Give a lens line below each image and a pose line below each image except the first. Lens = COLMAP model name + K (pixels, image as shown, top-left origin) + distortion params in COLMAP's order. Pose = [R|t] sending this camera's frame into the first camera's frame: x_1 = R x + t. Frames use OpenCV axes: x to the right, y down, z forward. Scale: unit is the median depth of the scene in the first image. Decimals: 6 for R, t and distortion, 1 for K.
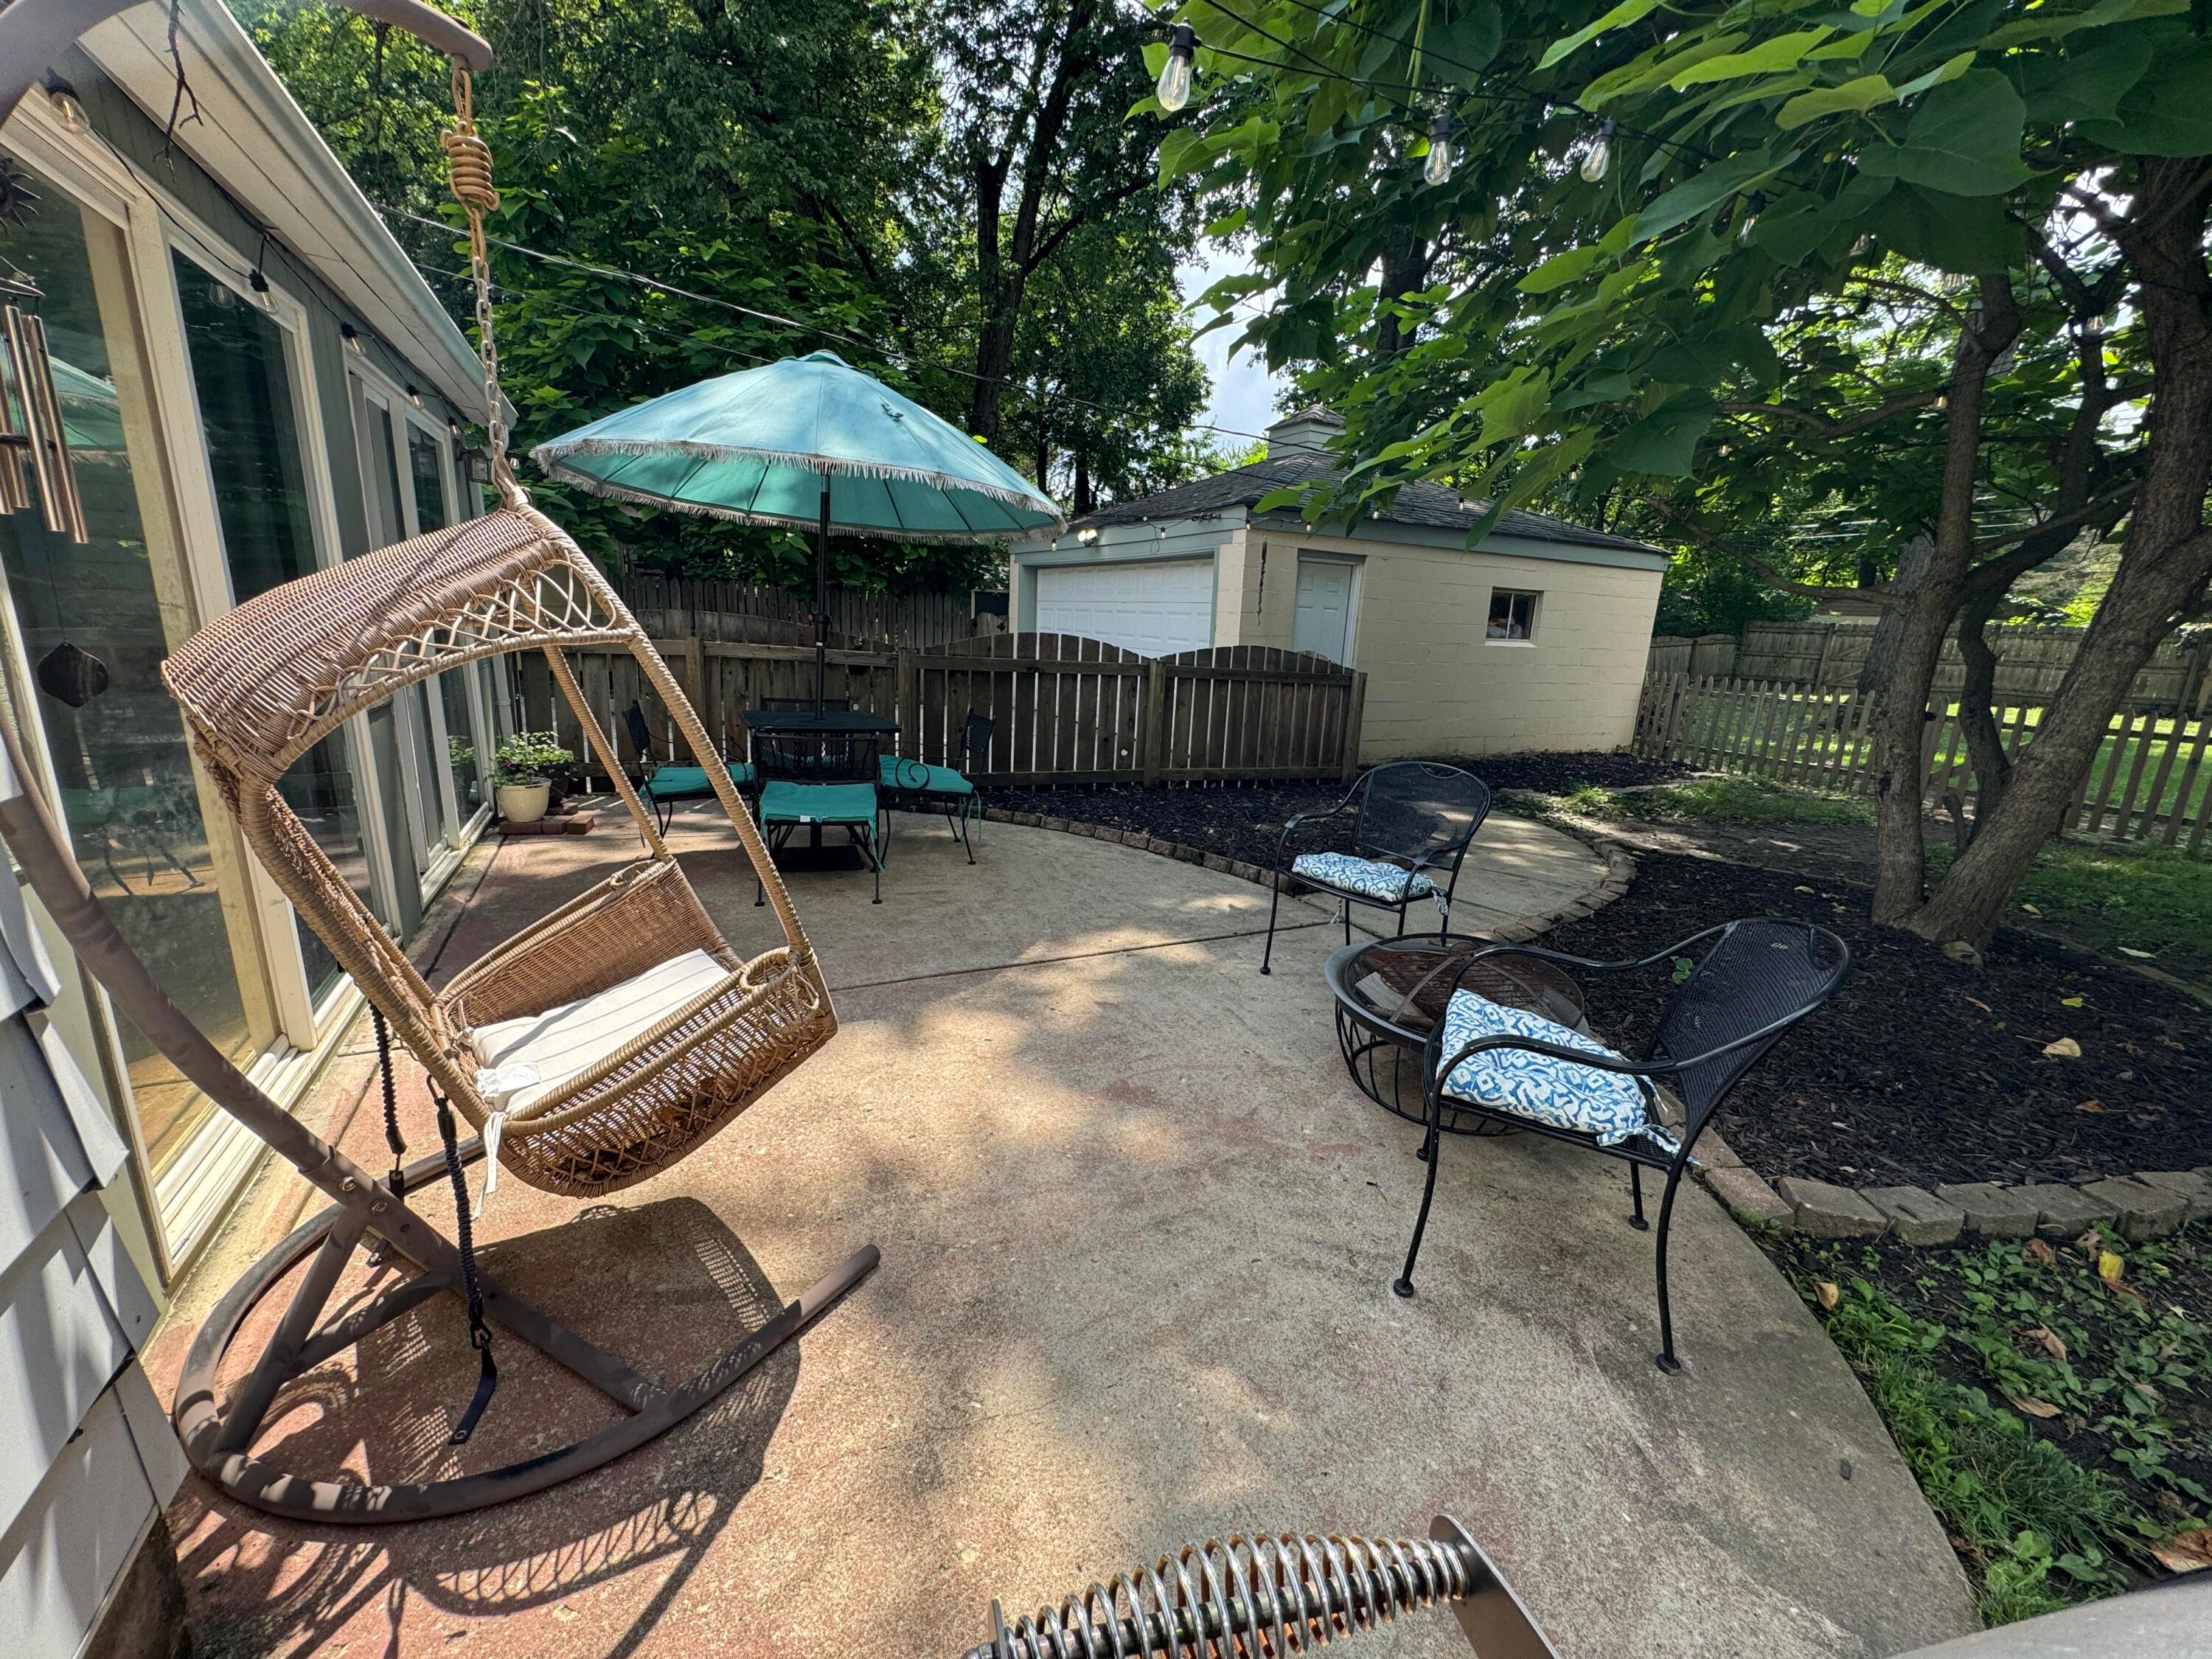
lens RADIAL K [[893.7, 0, 1115.6], [0, 893.7, 834.3], [0, 0, 1]] dist [0.000217, -0.000001]
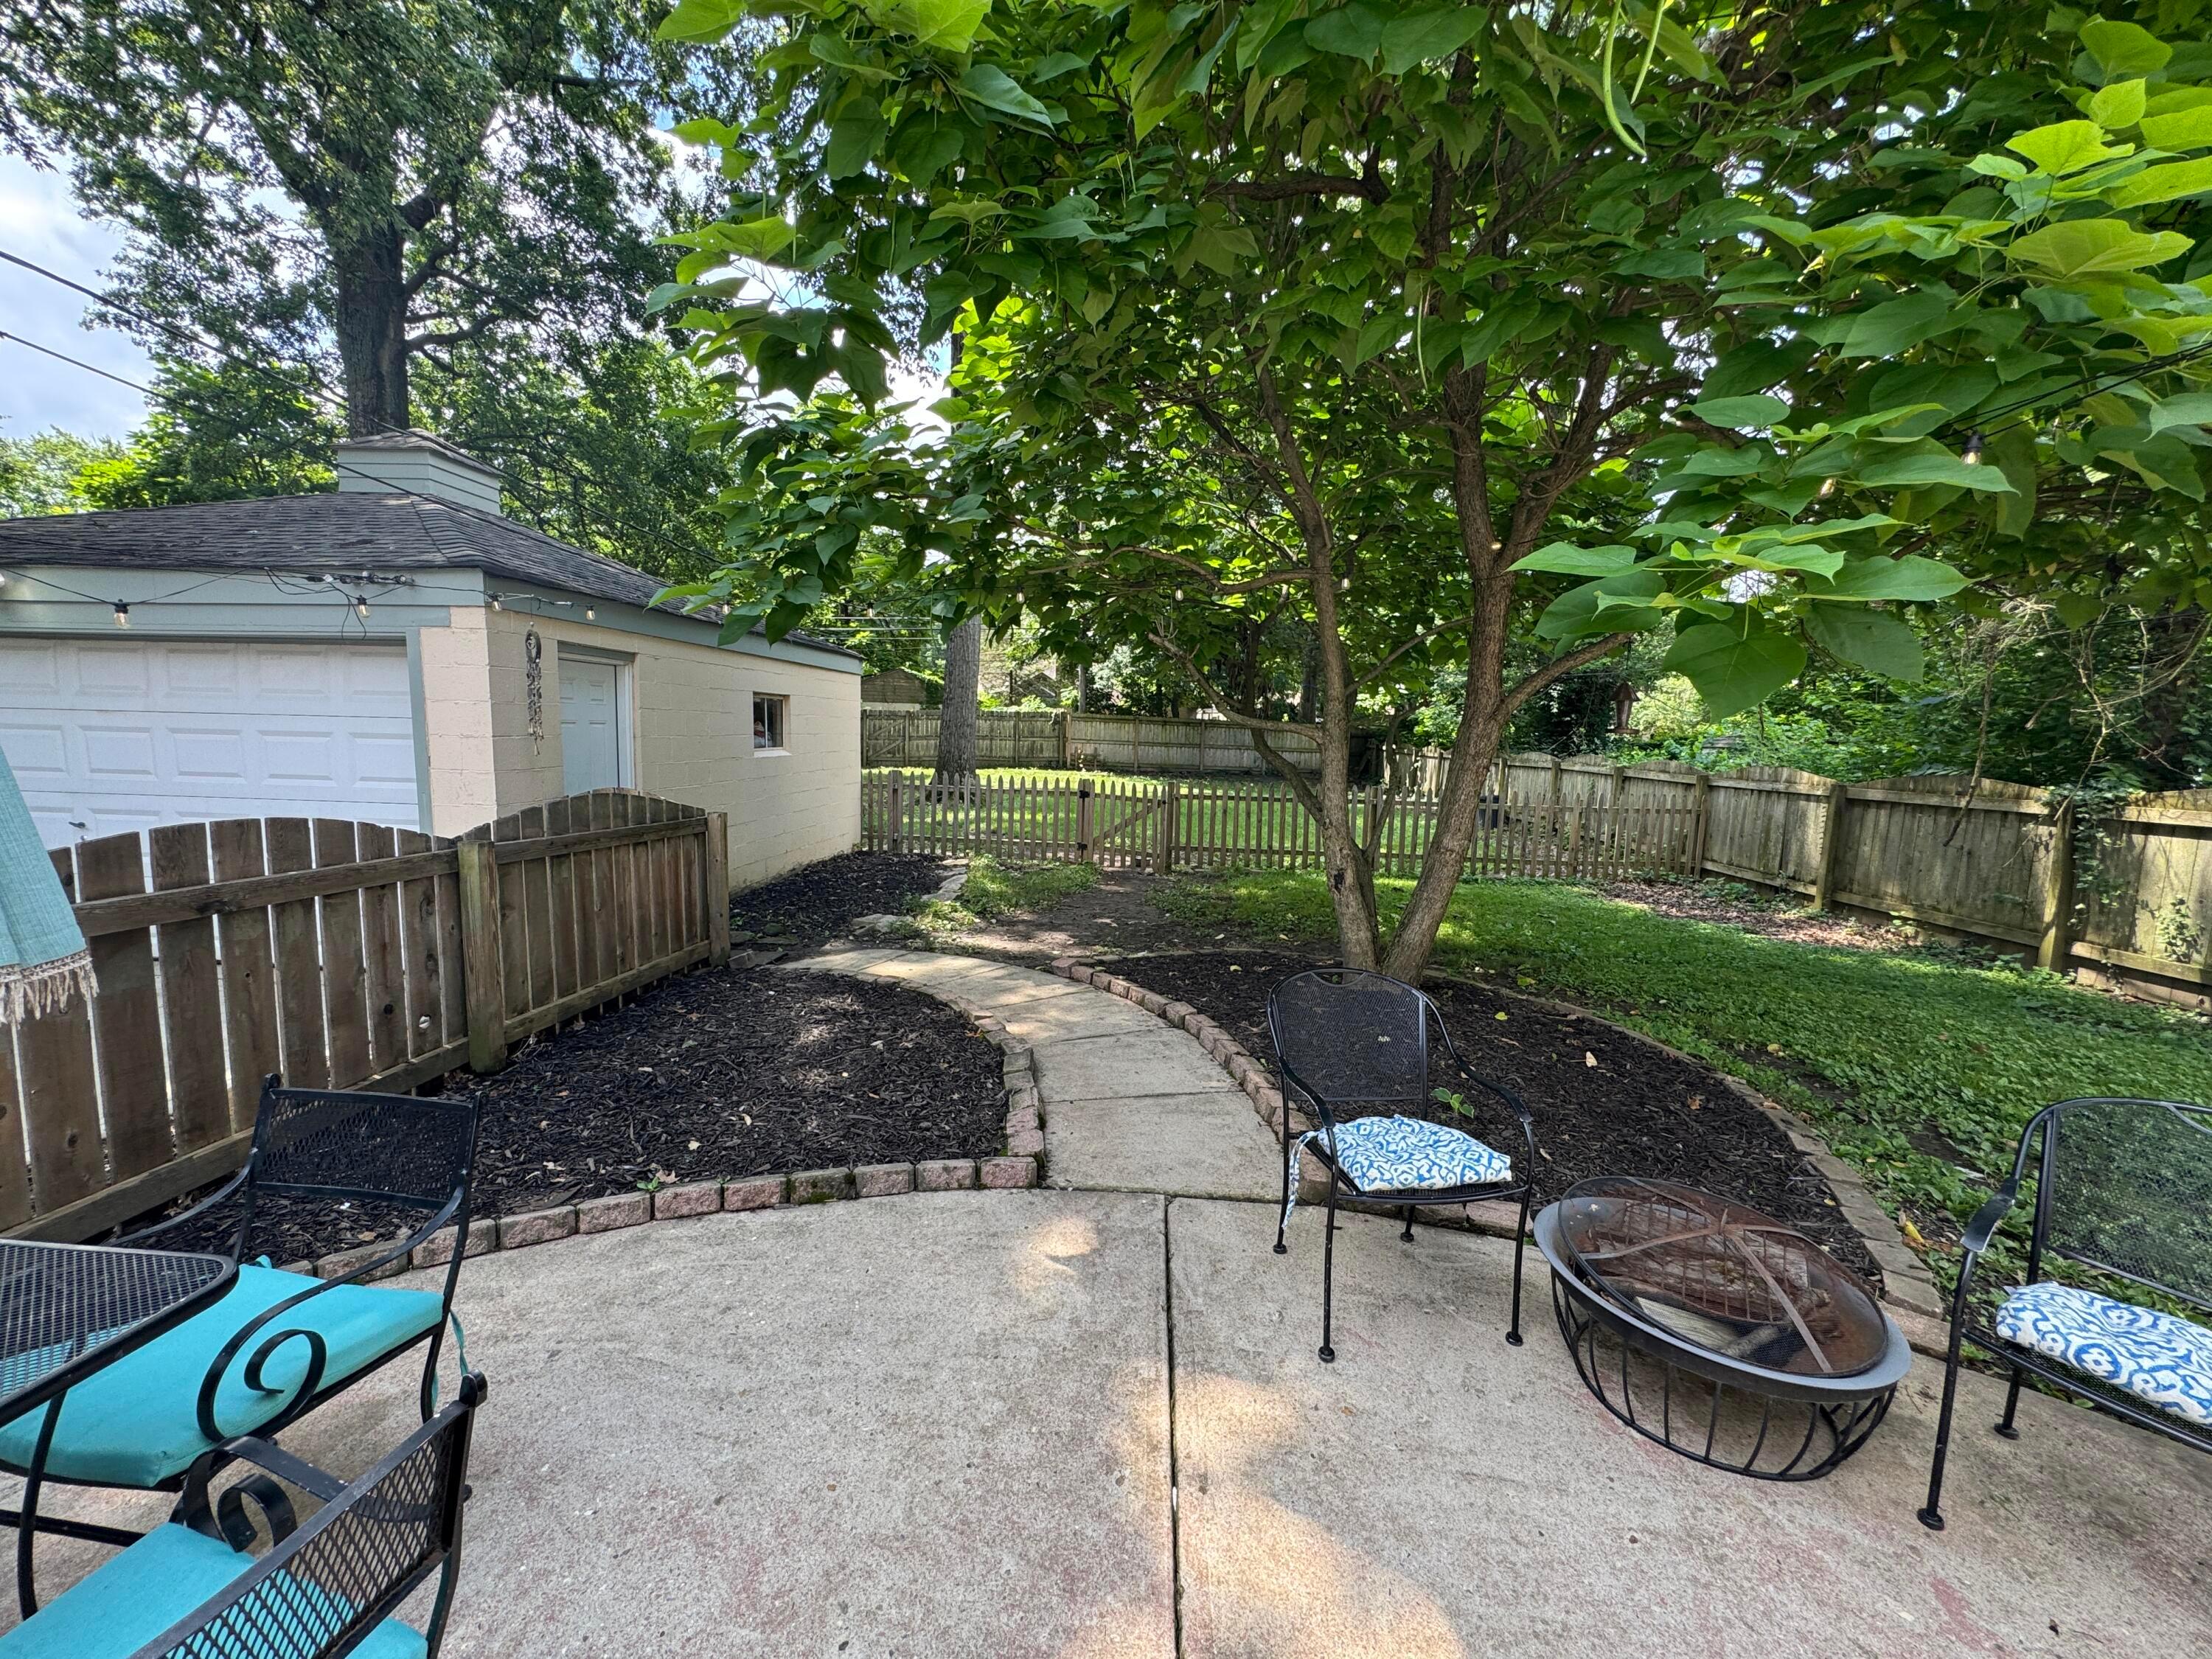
lens RADIAL K [[893.7, 0, 1107.0], [0, 893.7, 822.7], [0, 0, 1]] dist [0.000217, -0.000001]
pose [[0.519767, -0.118248, 0.846085, -0.194430], [0.198012, 0.980080, 0.015332, -0.123860], [-0.831044, 0.159566, 0.532827, 0.344486]]
